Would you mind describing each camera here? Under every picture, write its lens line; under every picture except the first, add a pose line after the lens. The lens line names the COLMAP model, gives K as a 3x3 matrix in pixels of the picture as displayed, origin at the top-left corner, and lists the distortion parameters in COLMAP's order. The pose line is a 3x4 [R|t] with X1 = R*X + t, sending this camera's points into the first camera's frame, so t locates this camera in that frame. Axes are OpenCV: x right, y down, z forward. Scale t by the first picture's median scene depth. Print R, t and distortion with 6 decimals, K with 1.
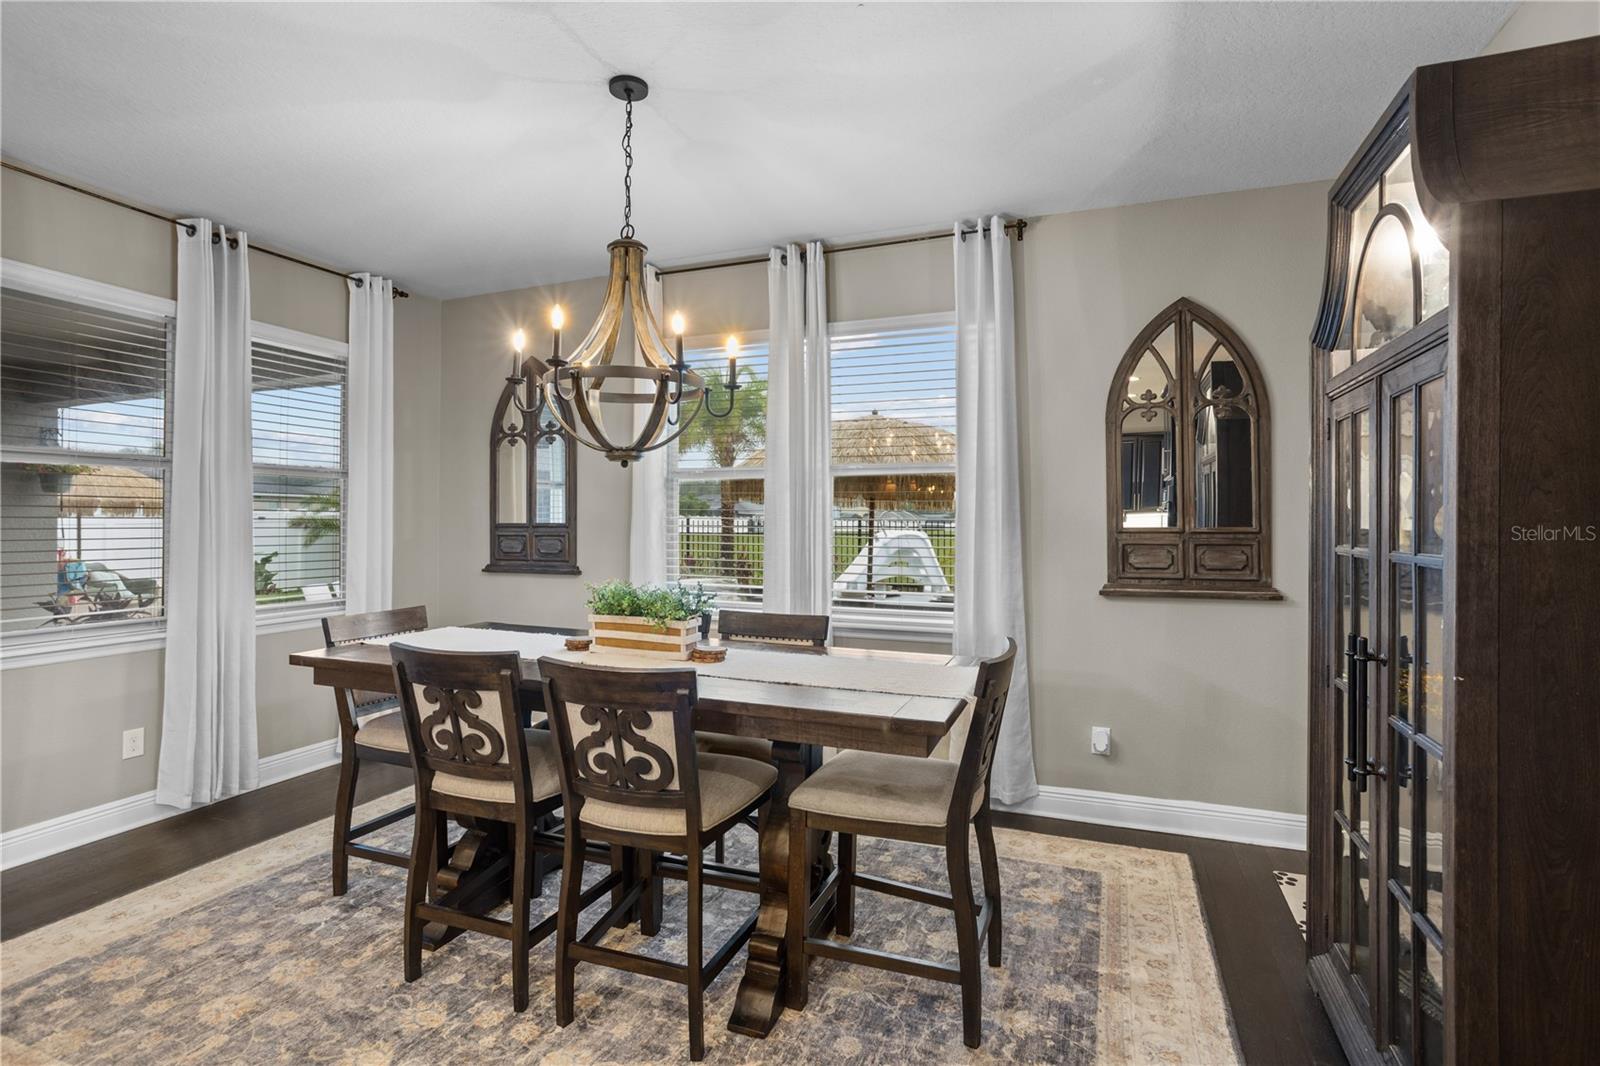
lens RADIAL K [[757.4, 0, 861.8], [0, 757.4, 523.0], [0, 0, 1]] dist [-0.062925, 0.017822]
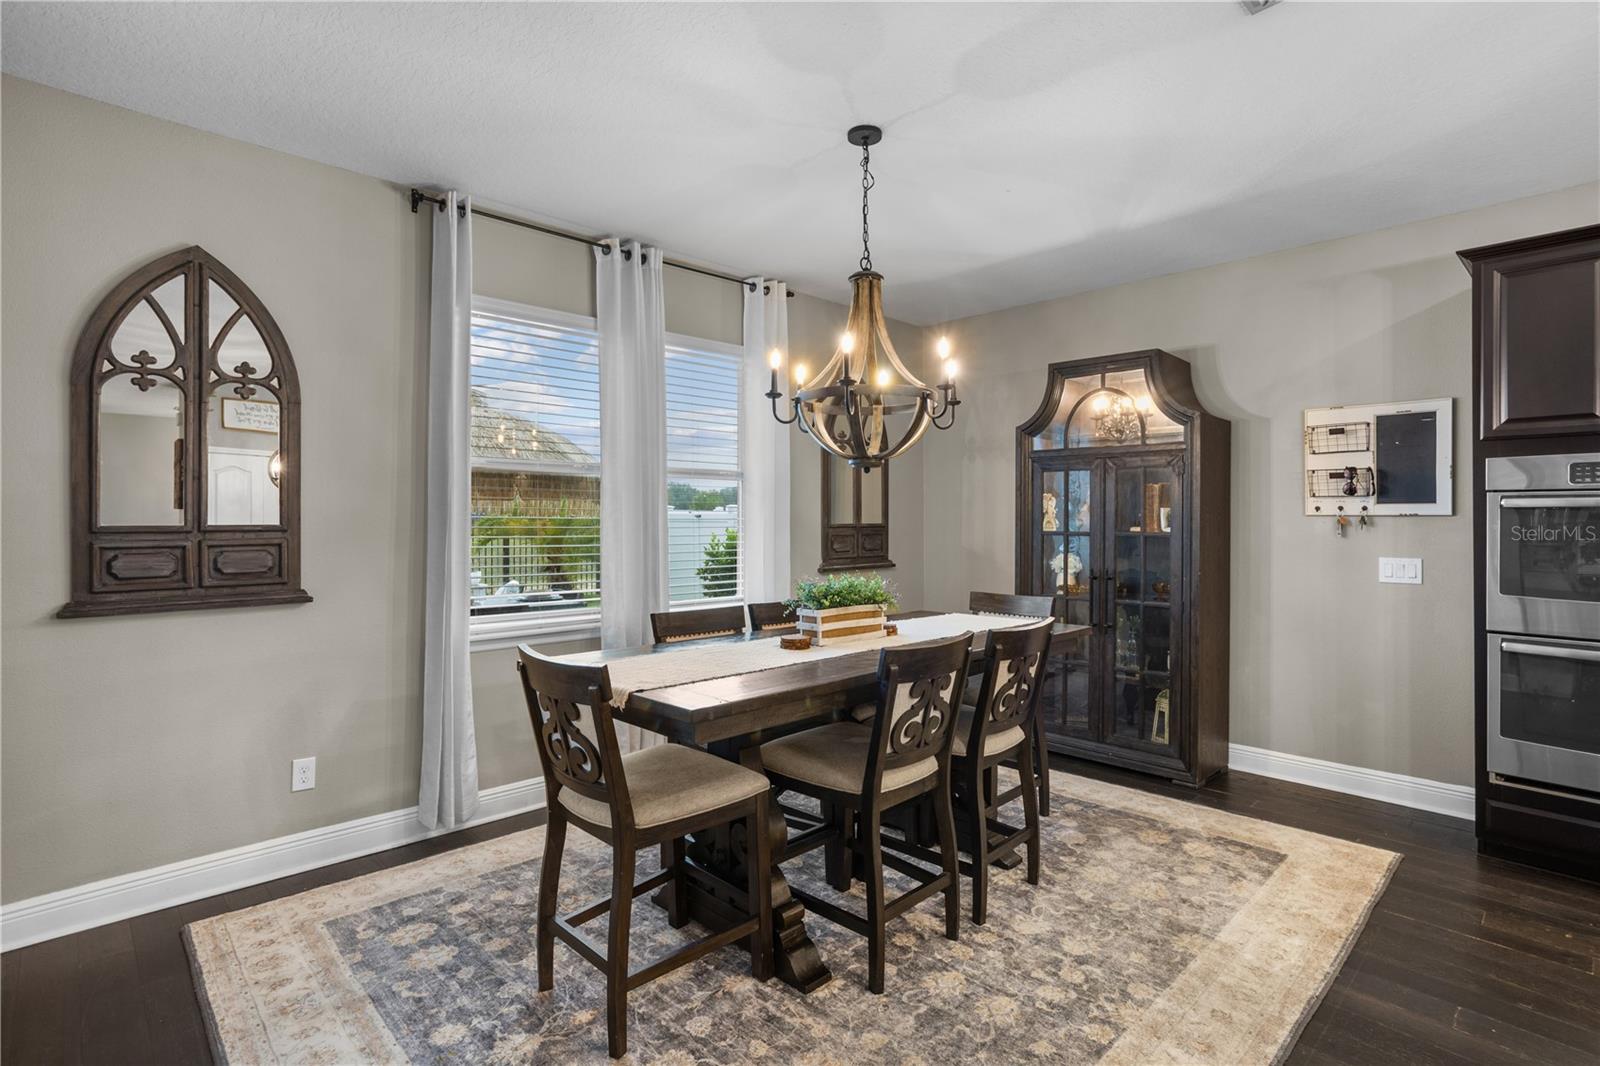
lens RADIAL K [[778.2, 0, 798.5], [0, 778.2, 519.9], [0, 0, 1]] dist [-0.056050, 0.032682]
pose [[0.471817, -0.007042, 0.881669, -0.980106], [0.003238, 0.999975, 0.006254, -0.008587], [-0.881691, -0.000096, 0.471828, 0.378401]]
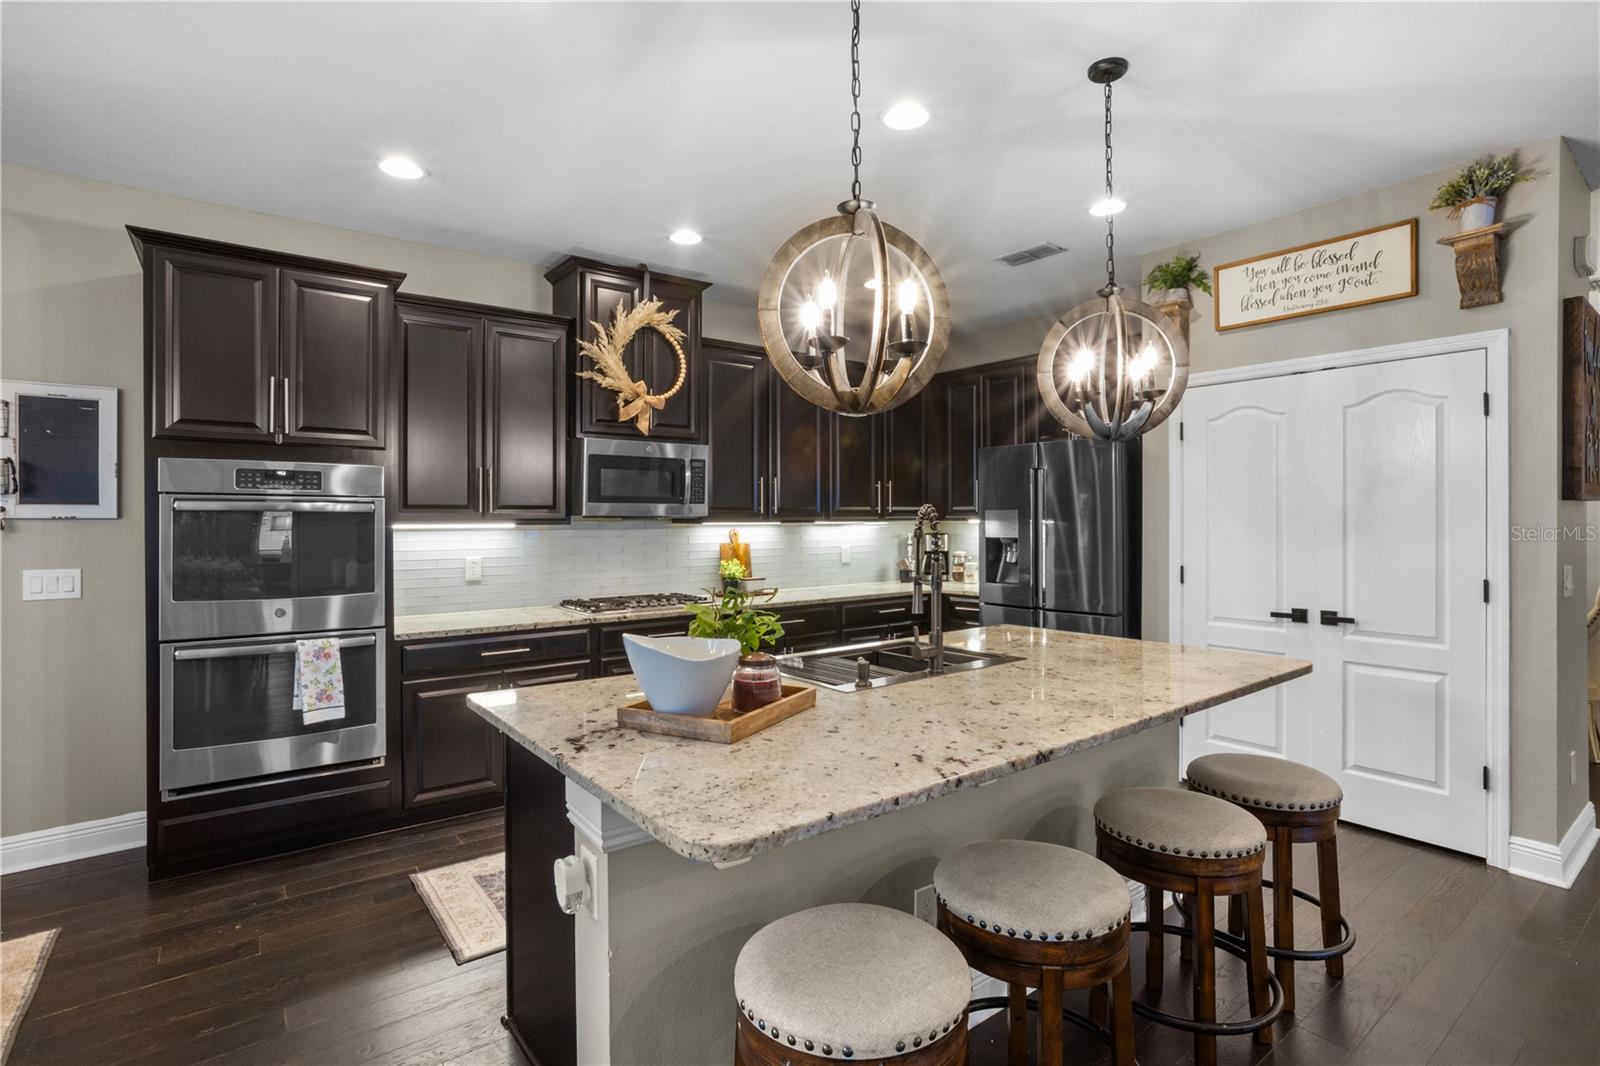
lens RADIAL K [[778.2, 0, 798.5], [0, 778.2, 519.9], [0, 0, 1]] dist [-0.056050, 0.032682]
pose [[-0.825261, -0.003530, 0.564741, -0.871727], [-0.002339, 0.999993, 0.002833, -0.008381], [-0.564747, 0.001017, -0.825264, 0.379832]]
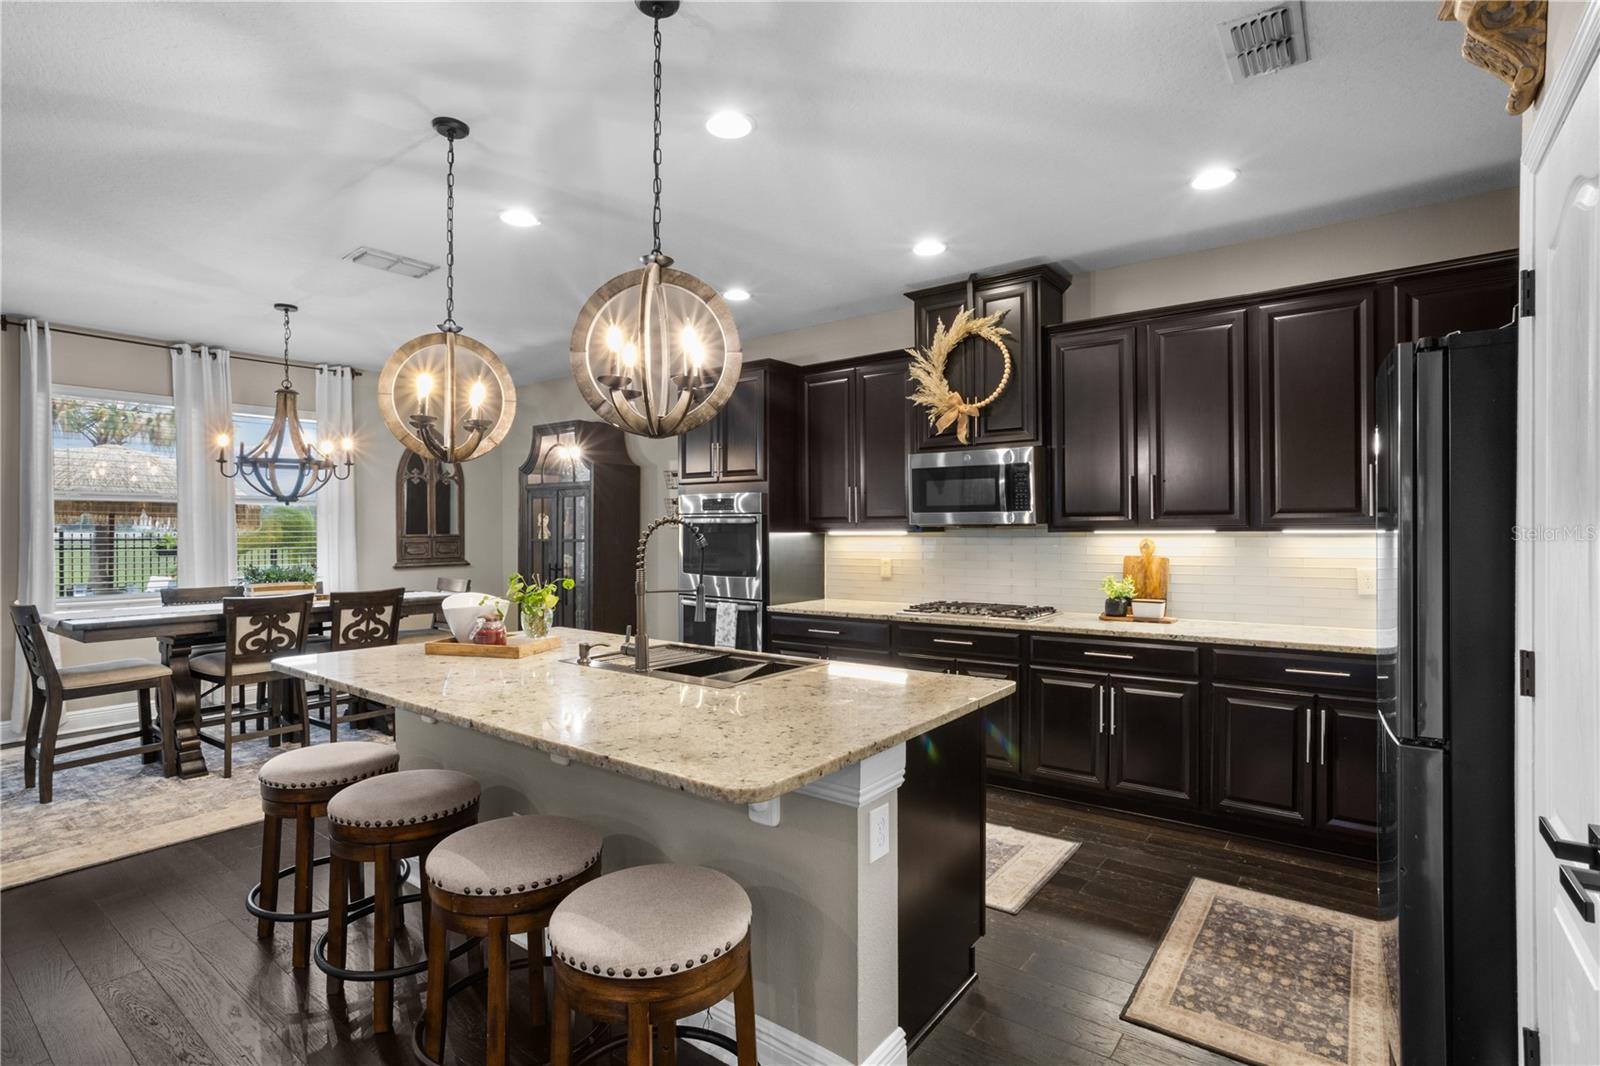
lens RADIAL K [[772.2, 0, 800.0], [0, 772.2, 533.0], [0, 0, 1]] dist [-0.052906, 0.032251]
pose [[0.325978, -0.012675, 0.945292, -1.232717], [0.006220, 0.999917, 0.011262, -0.012280], [-0.945357, 0.002209, 0.326030, -0.646845]]
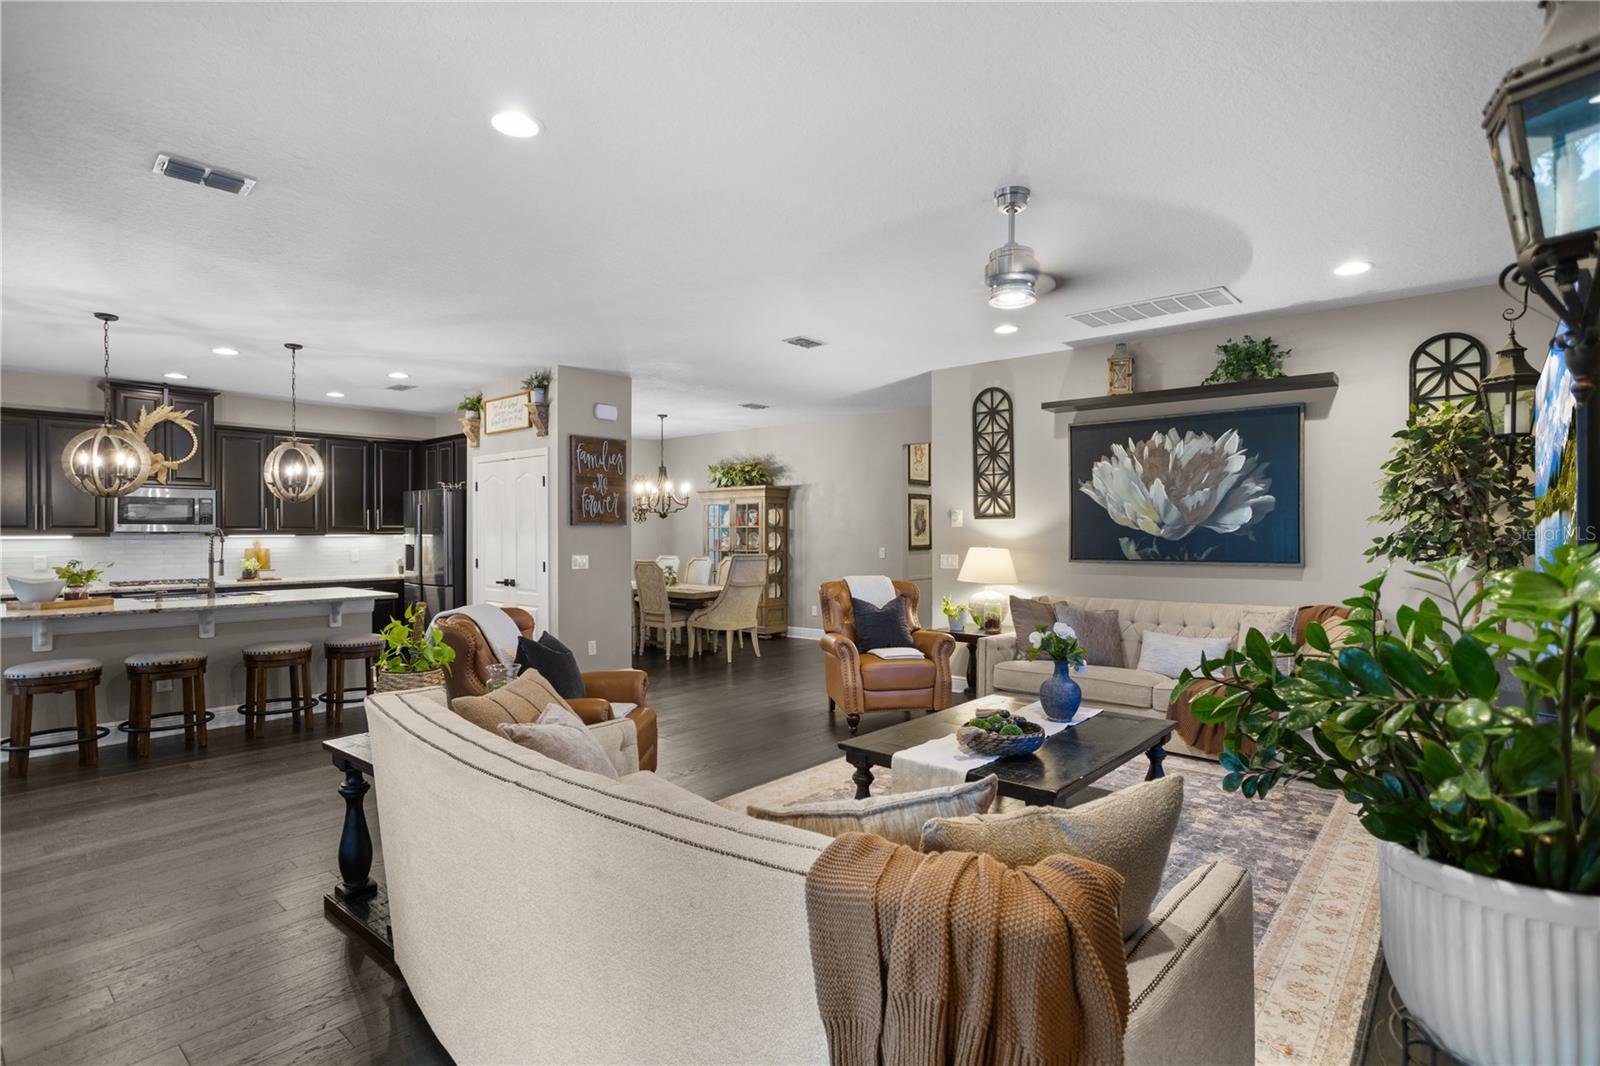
lens RADIAL K [[772.2, 0, 800.0], [0, 772.2, 533.0], [0, 0, 1]] dist [-0.052906, 0.032251]
pose [[-0.928600, -0.003704, 0.371065, -2.340412], [-0.003073, 0.999993, 0.002293, -0.017127], [-0.371070, 0.000989, -0.928604, 0.767025]]
